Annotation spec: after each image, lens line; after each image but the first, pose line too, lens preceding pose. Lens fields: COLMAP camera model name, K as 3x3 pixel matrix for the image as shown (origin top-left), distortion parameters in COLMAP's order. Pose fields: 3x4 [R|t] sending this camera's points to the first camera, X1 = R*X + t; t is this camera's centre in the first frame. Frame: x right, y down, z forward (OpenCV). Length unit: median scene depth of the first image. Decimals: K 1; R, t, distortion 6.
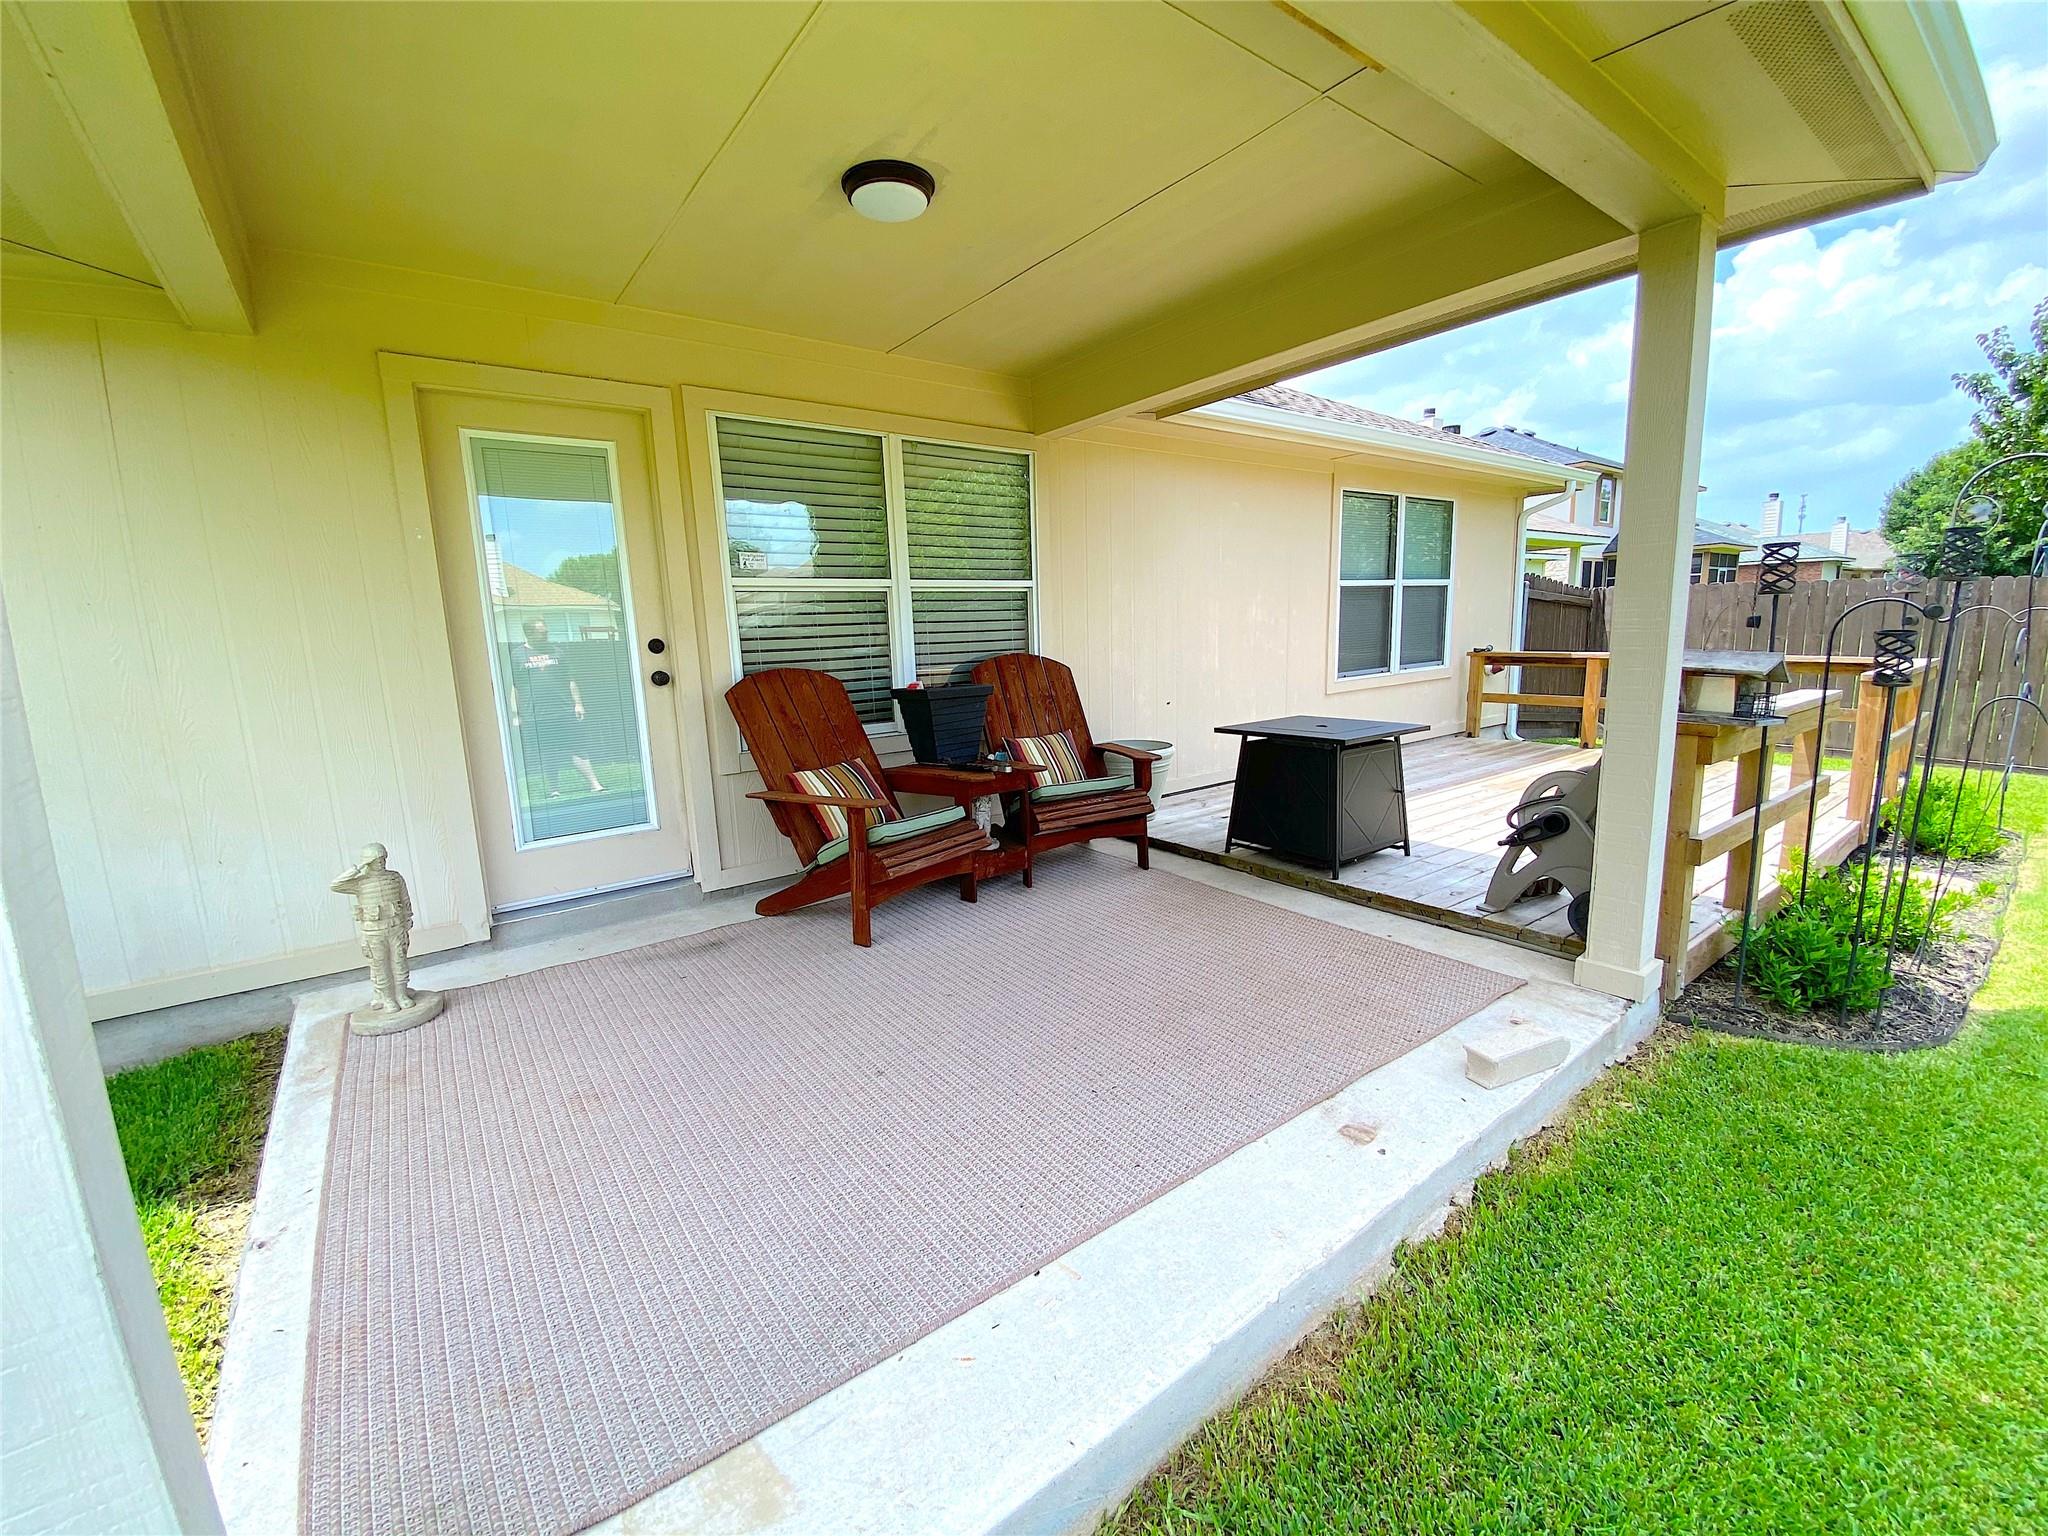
lens RADIAL K [[827.8, 0, 1011.4], [0, 827.8, 764.9], [0, 0, 1]] dist [0.031148, -0.027120]
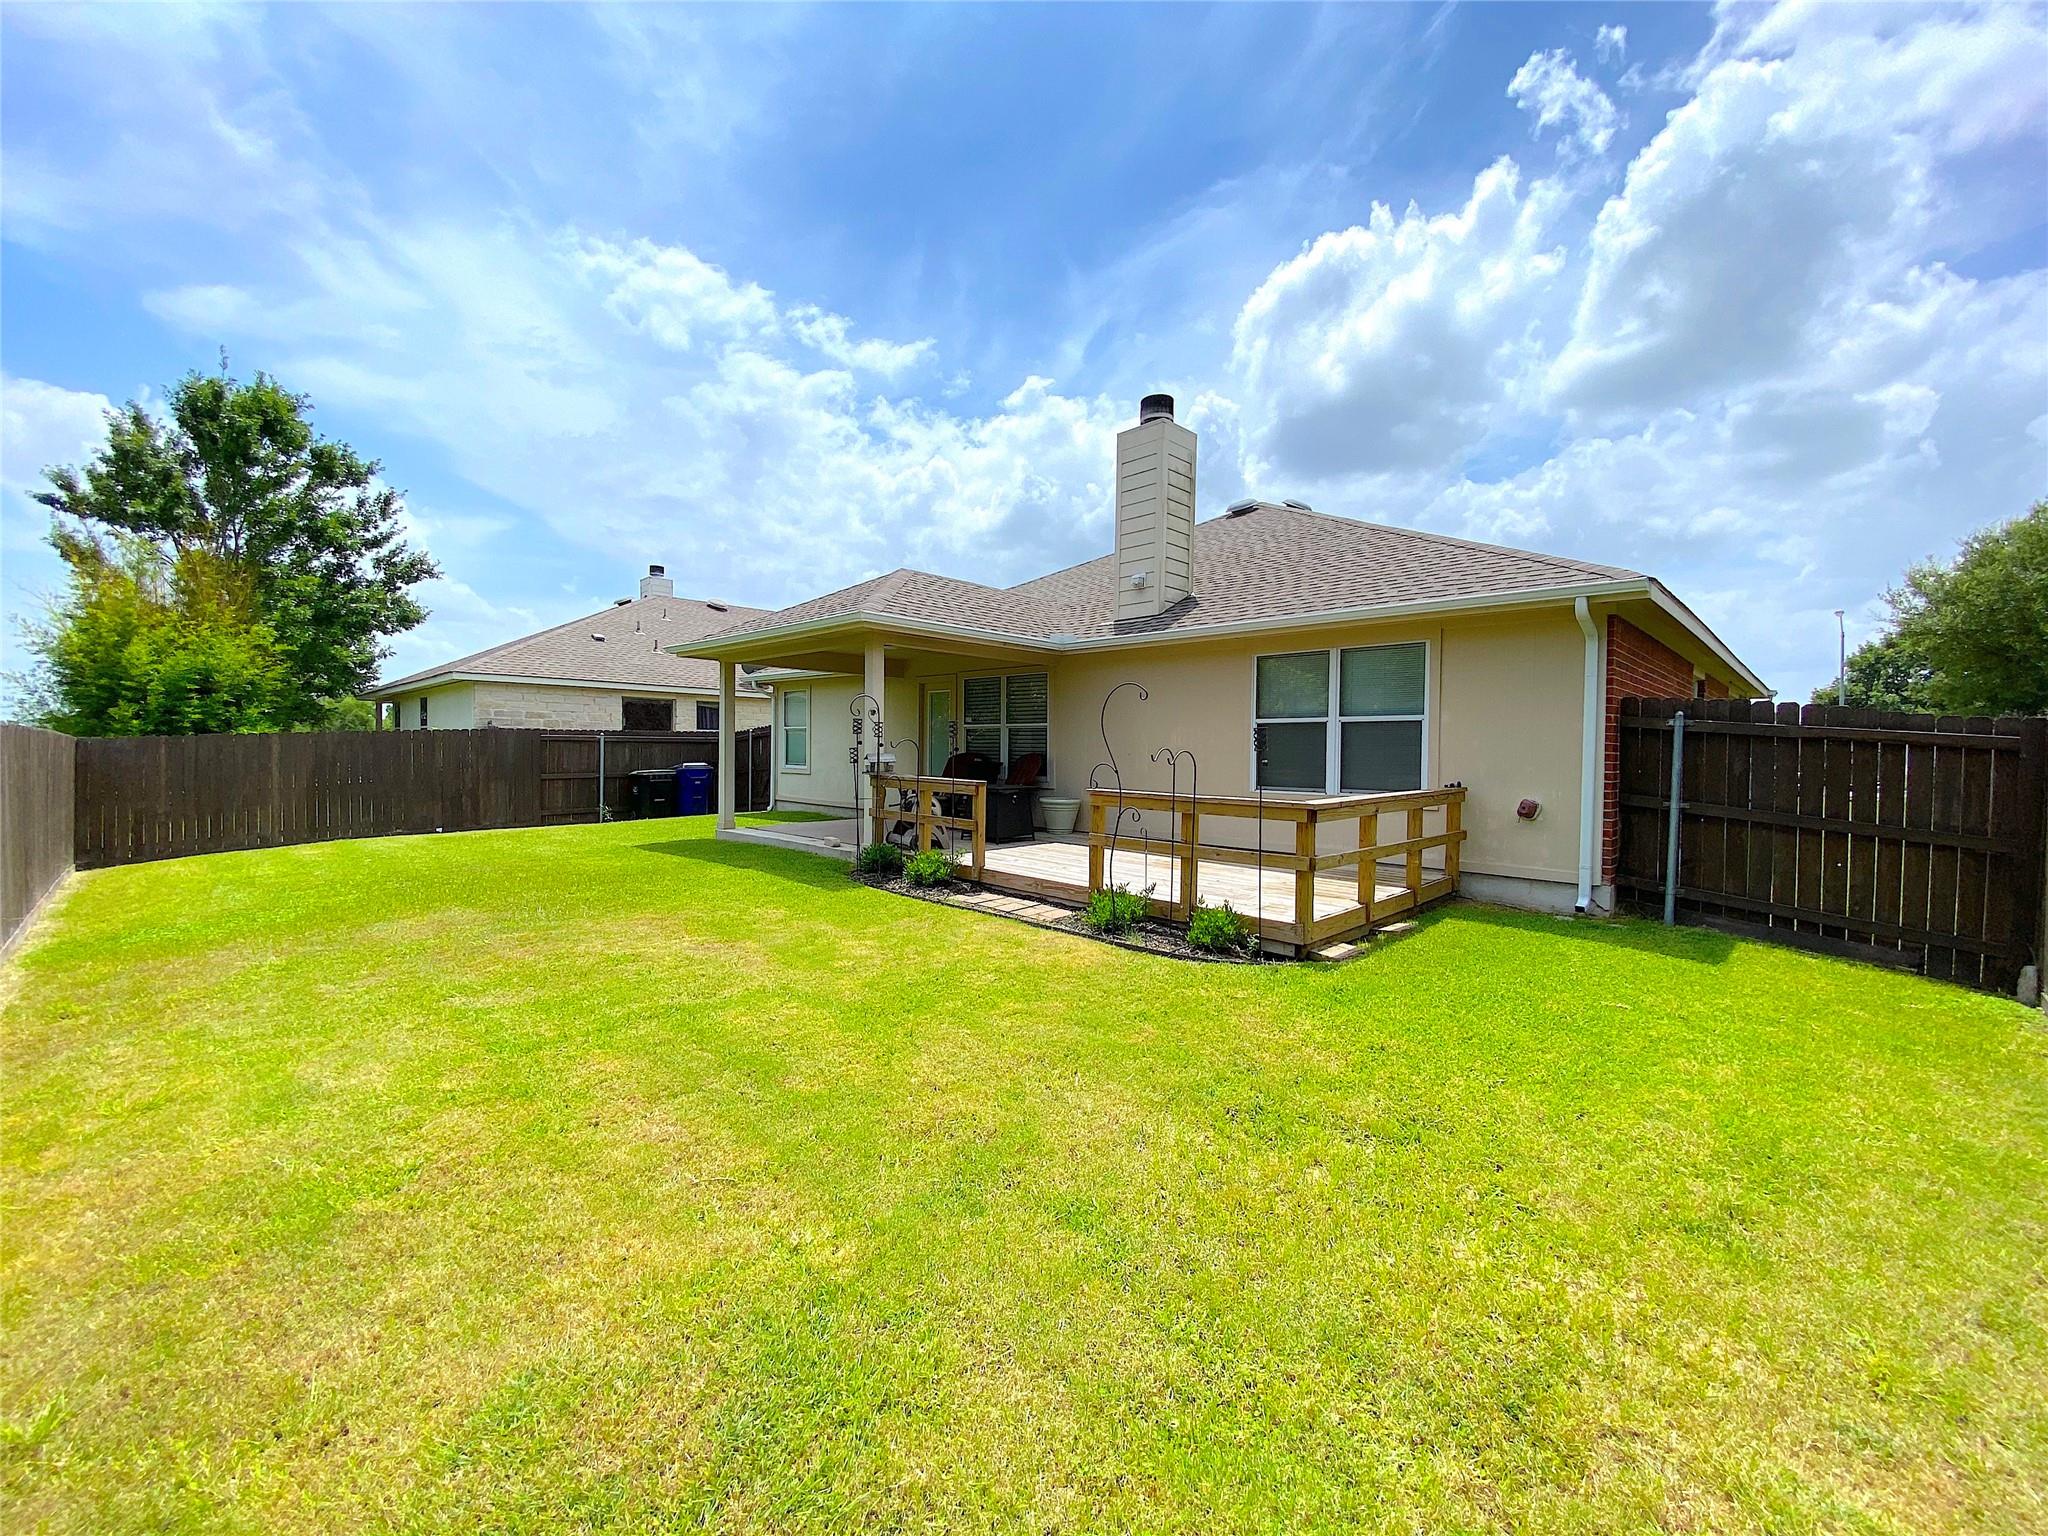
lens RADIAL K [[827.8, 0, 1011.4], [0, 827.8, 764.9], [0, 0, 1]] dist [0.031148, -0.027120]
pose [[0.139963, 0.053493, -0.988711, 2.603174], [-0.184948, 0.982378, 0.026970, -0.167746], [0.972731, 0.179085, 0.147390, 0.639741]]
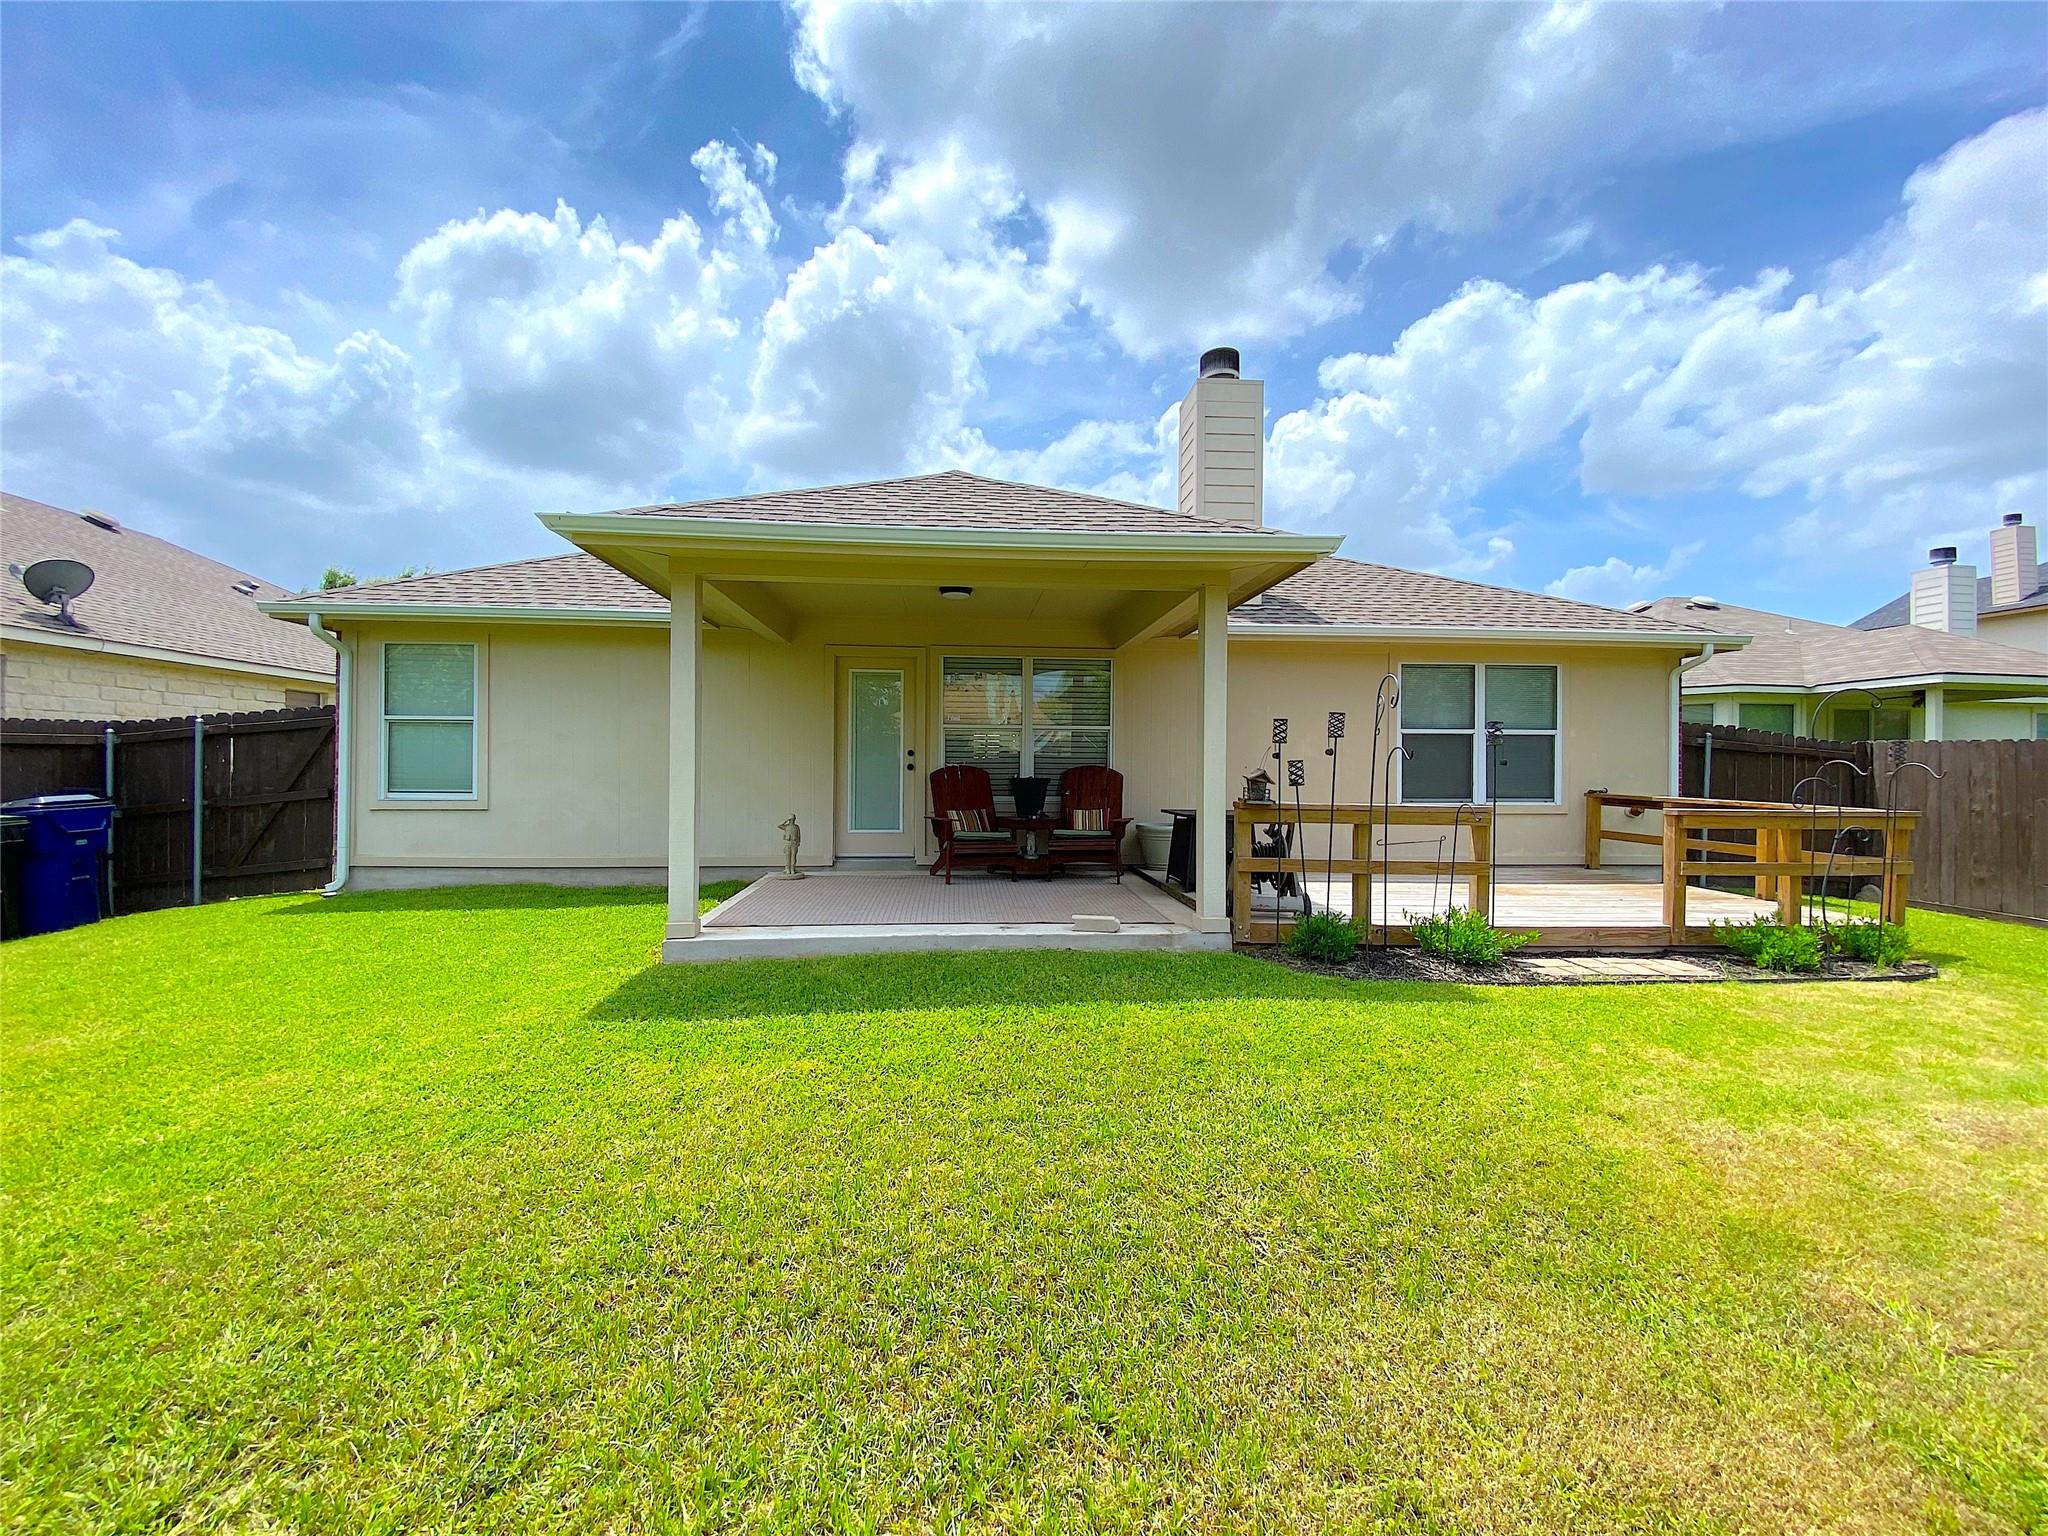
lens RADIAL K [[827.8, 0, 1011.4], [0, 827.8, 764.9], [0, 0, 1]] dist [0.031148, -0.027120]
pose [[0.846815, 0.040770, -0.530323, 0.883707], [-0.124505, 0.984551, -0.123118, 0.117700], [0.517111, 0.170286, 0.838808, -0.664190]]
